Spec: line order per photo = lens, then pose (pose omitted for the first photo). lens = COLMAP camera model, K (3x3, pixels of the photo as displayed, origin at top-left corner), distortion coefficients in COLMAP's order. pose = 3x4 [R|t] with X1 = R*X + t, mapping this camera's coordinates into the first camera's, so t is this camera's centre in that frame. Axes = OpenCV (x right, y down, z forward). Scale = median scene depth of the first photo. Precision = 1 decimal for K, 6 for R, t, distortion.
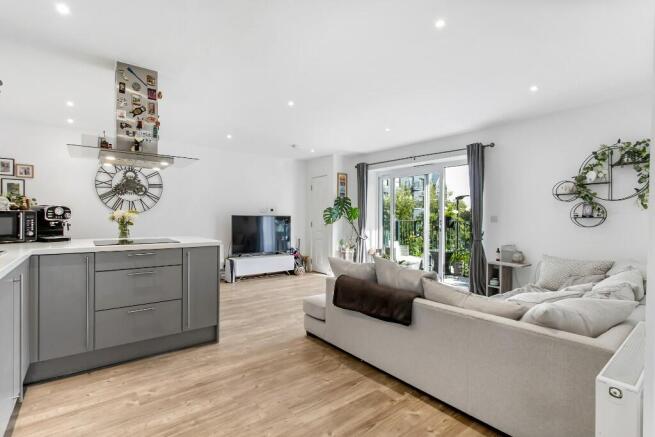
lens RADIAL K [[309.9, 0, 316.9], [0, 309.9, 219.5], [0, 0, 1]] dist [0.014467, 0.000152]
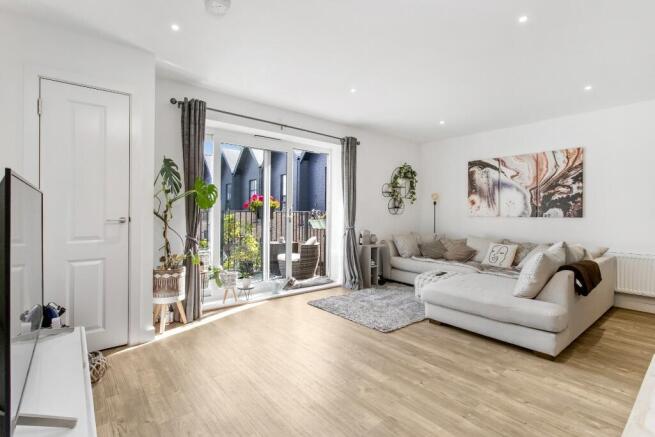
lens RADIAL K [[309.9, 0, 316.9], [0, 309.9, 219.5], [0, 0, 1]] dist [0.014467, 0.000152]
pose [[-0.022367, -0.025364, 0.999428, -0.711637], [0.001758, 0.999676, 0.025410, 0.008276], [-0.999748, 0.002325, -0.022315, 1.472236]]
